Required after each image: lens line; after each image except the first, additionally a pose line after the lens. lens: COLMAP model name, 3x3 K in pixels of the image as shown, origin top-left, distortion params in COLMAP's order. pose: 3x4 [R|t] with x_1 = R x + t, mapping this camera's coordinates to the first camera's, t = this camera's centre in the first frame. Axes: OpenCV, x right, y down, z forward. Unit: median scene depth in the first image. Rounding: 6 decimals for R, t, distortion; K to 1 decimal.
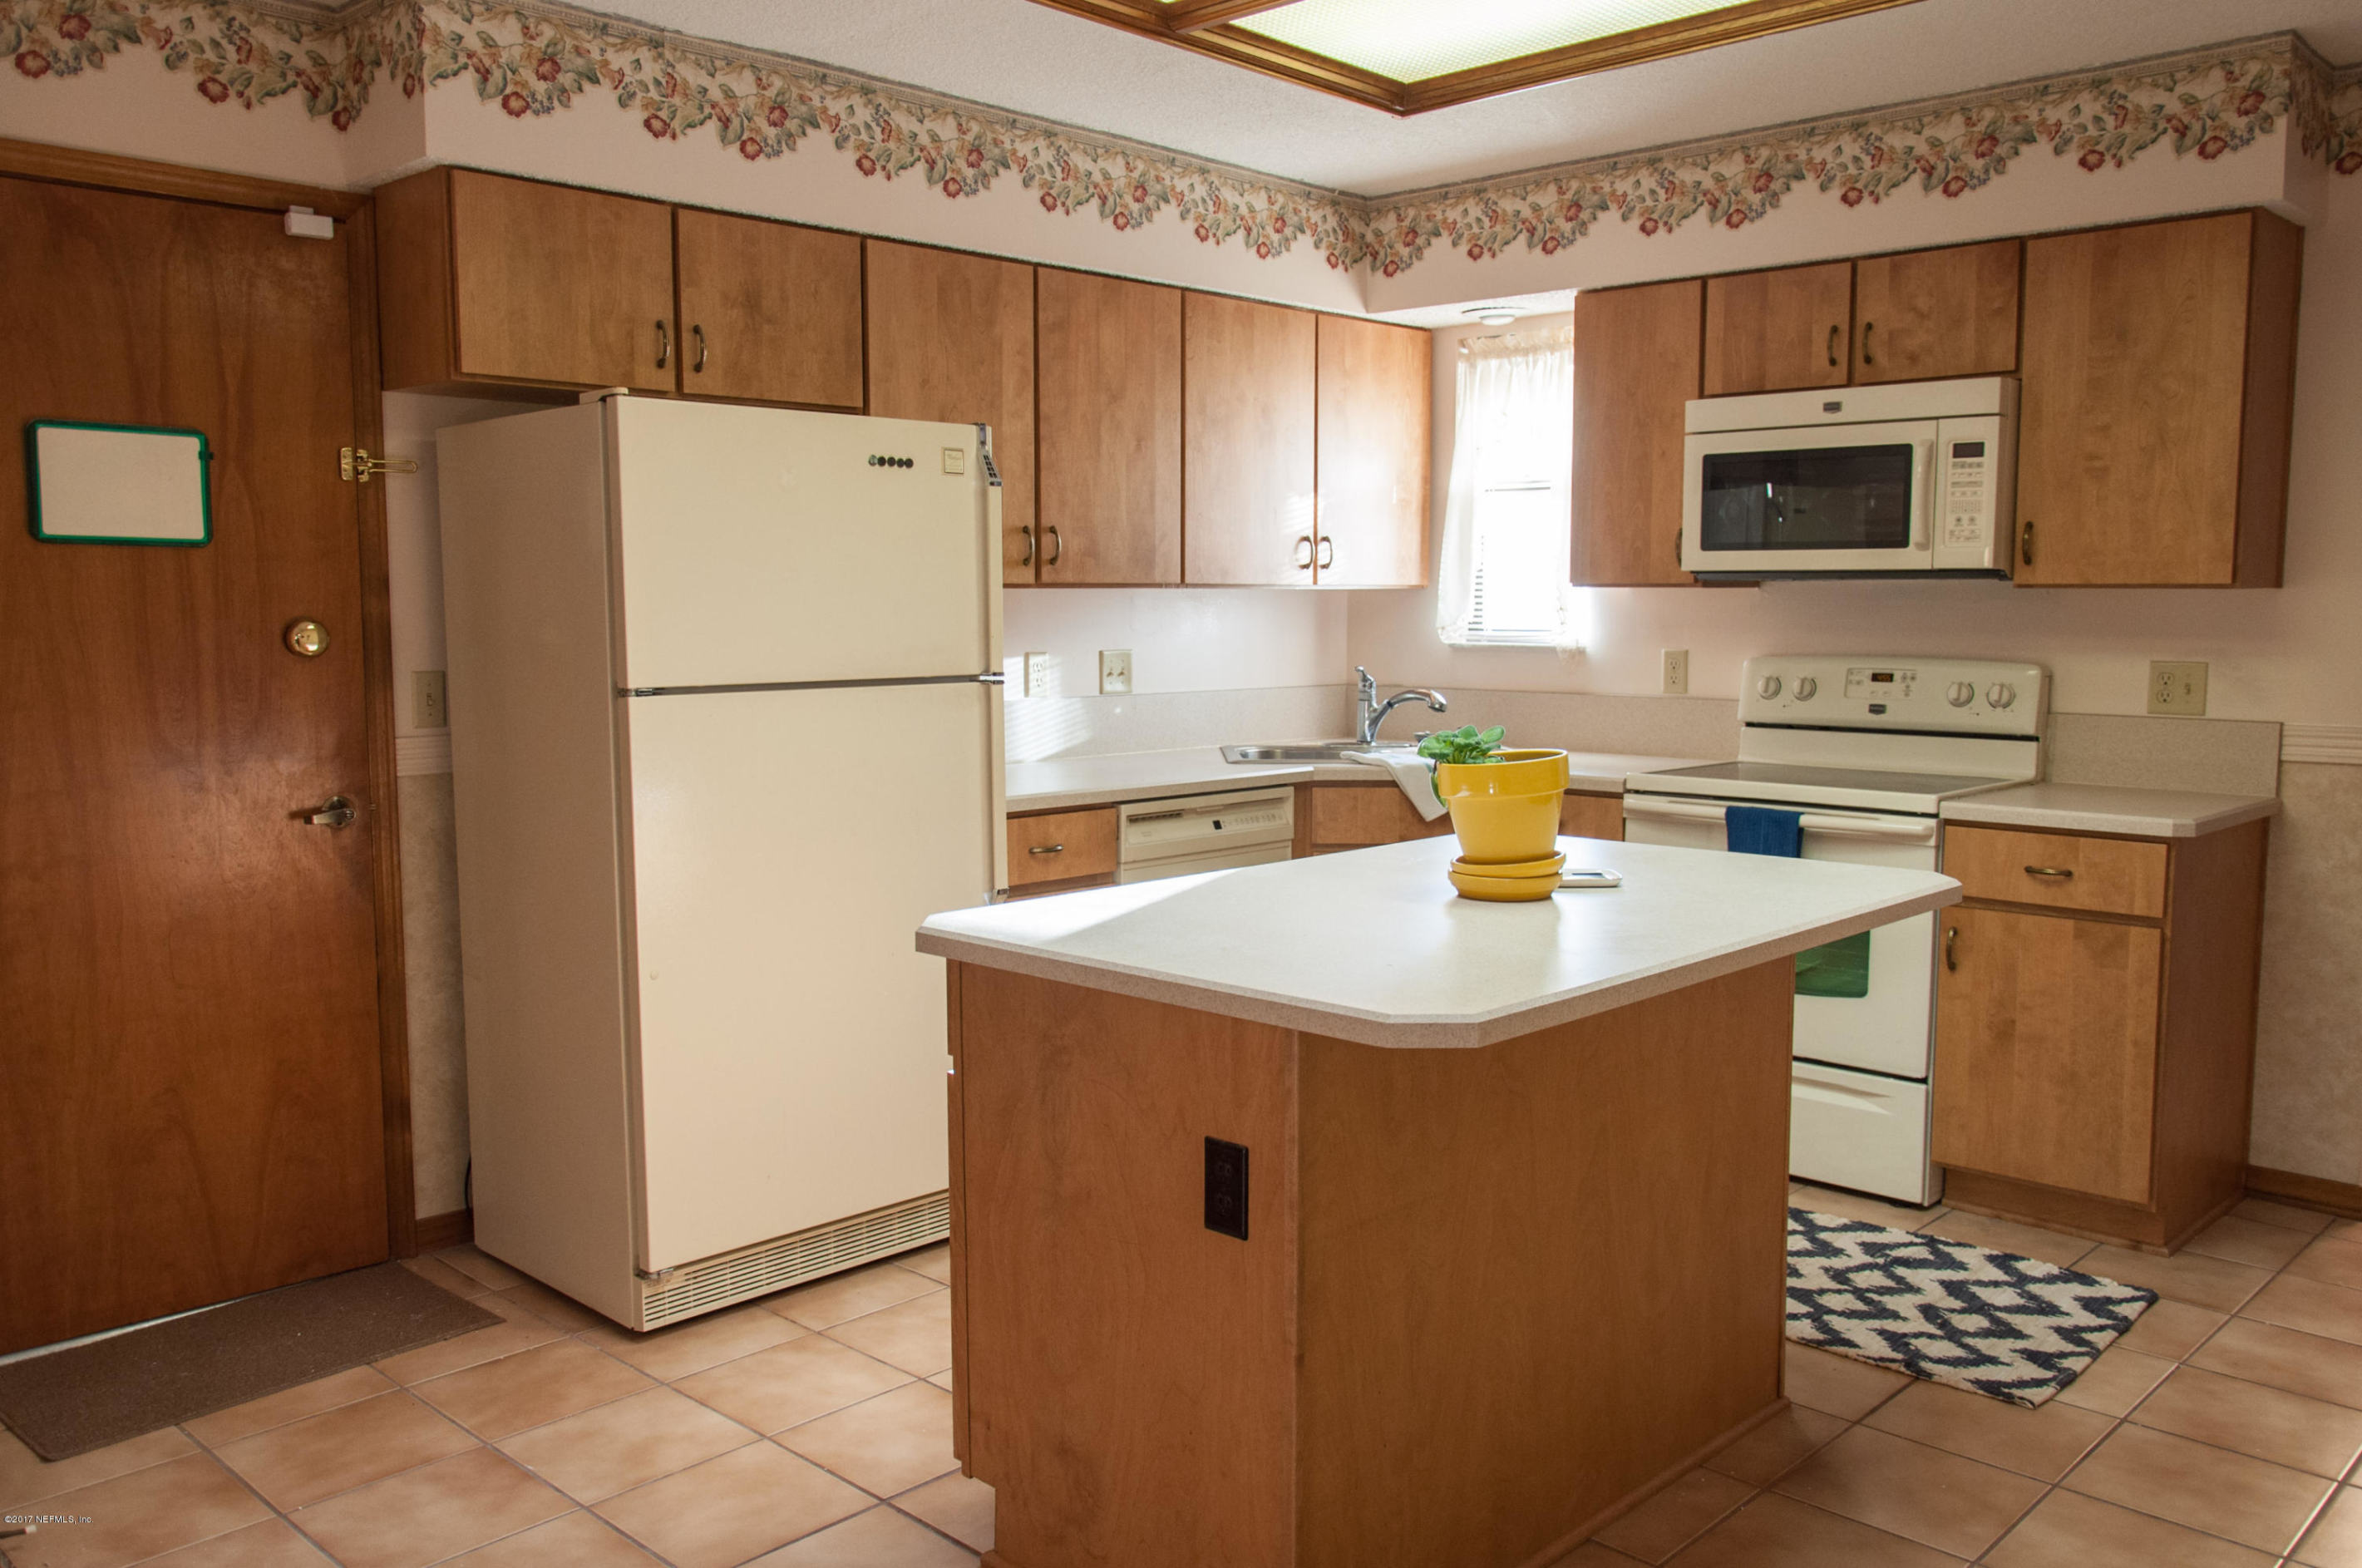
lens RADIAL K [[1858.9, 0, 1207.2], [0, 1858.9, 795.6], [0, 0, 1]] dist [-0.003998, 0.009897]
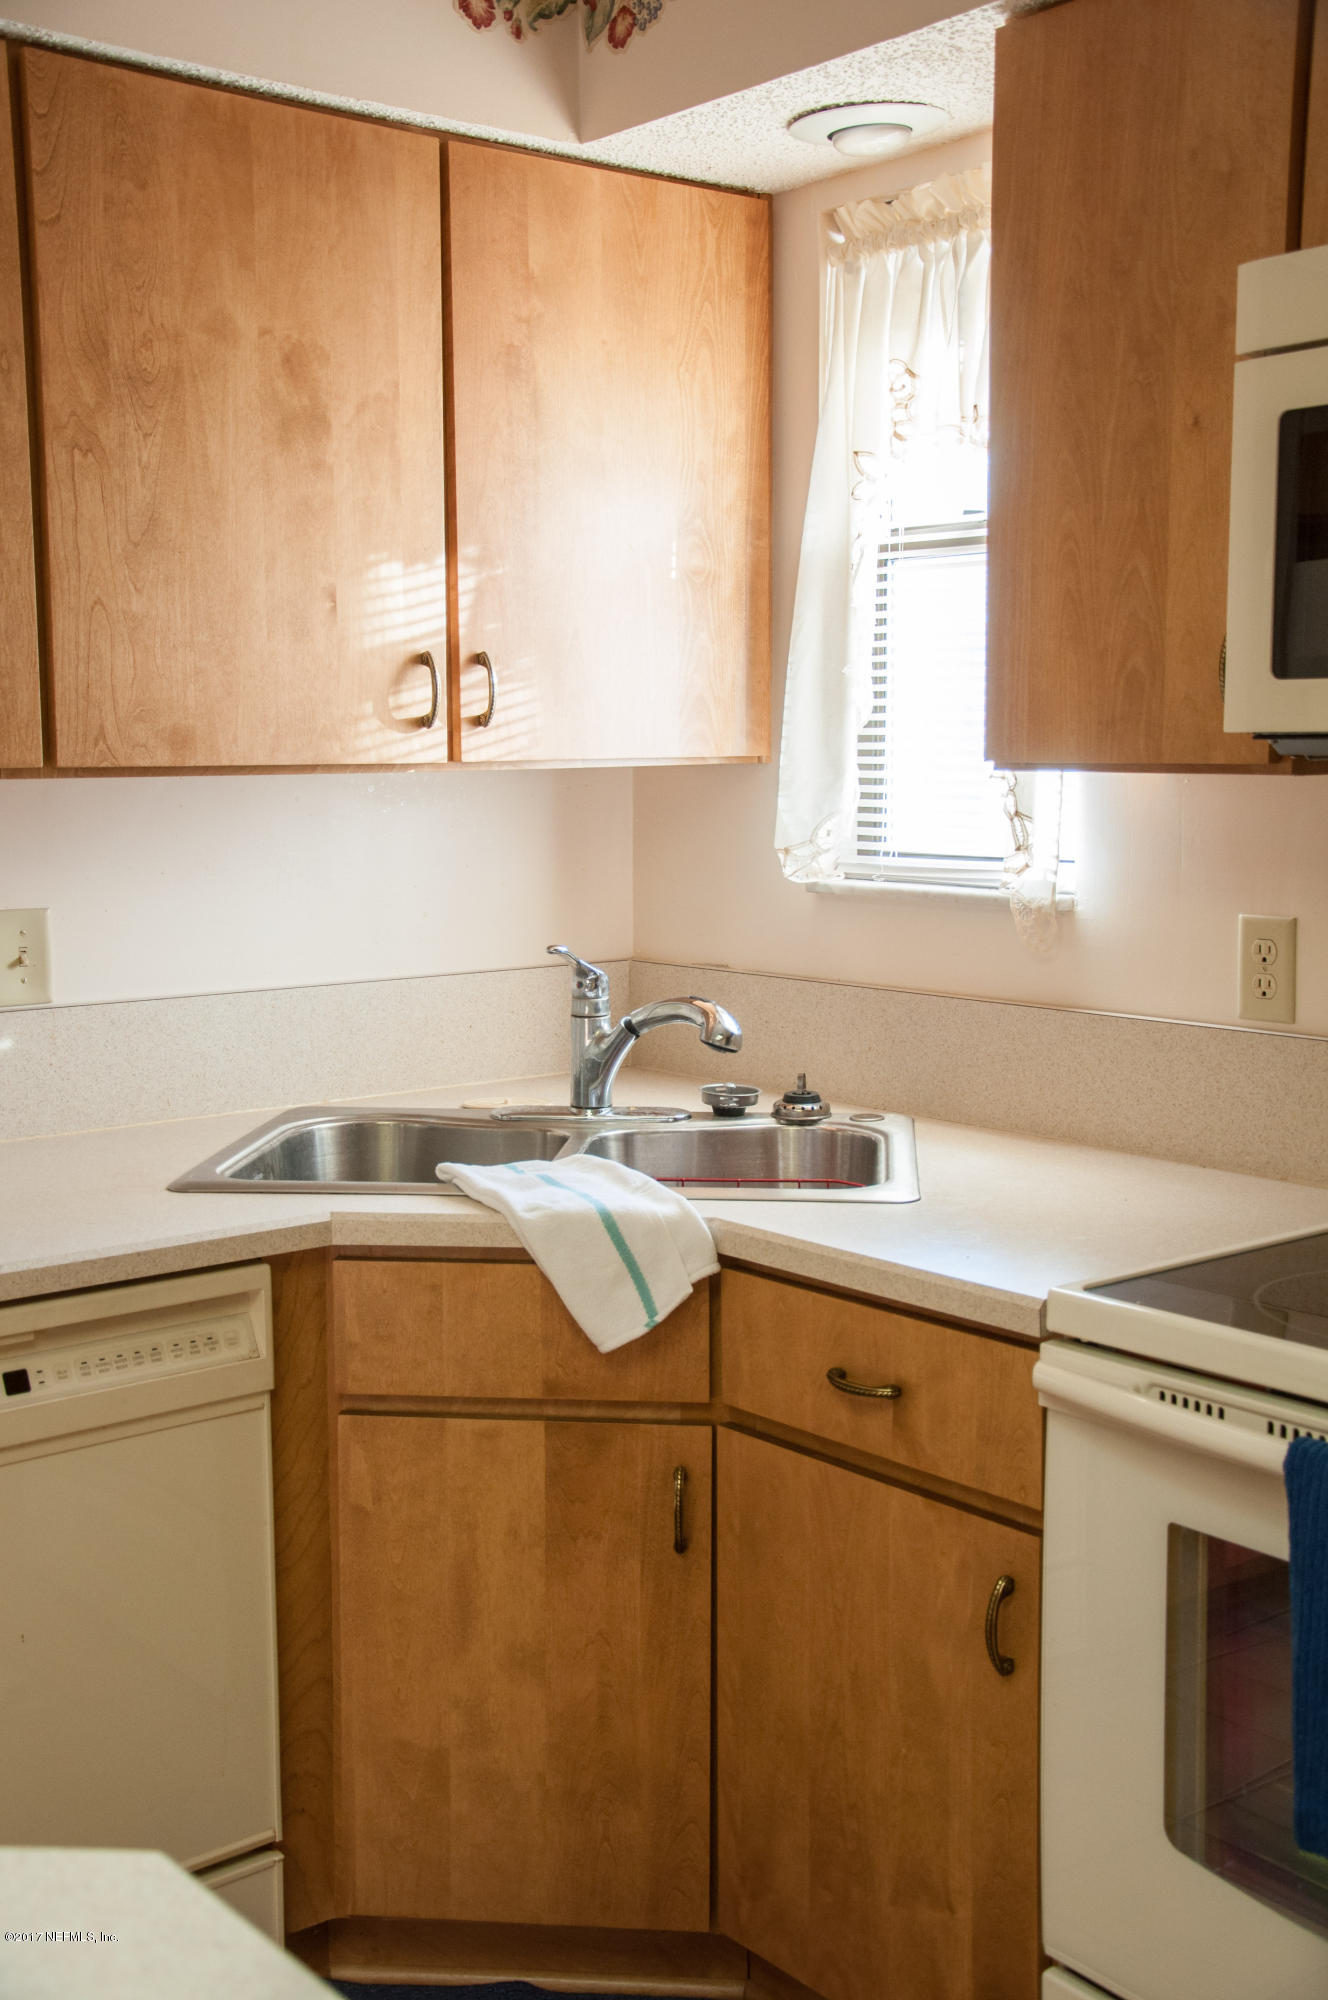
lens RADIAL K [[2256.6, 0, 656.3], [0, 2256.6, 1019.6], [0, 0, 1]] dist [-0.010176, 0.312417]
pose [[0.992174, 0.008373, -0.124579, 0.208113], [-0.006059, 0.999802, 0.018943, -0.074486], [0.124713, -0.018040, 0.992029, 0.559490]]
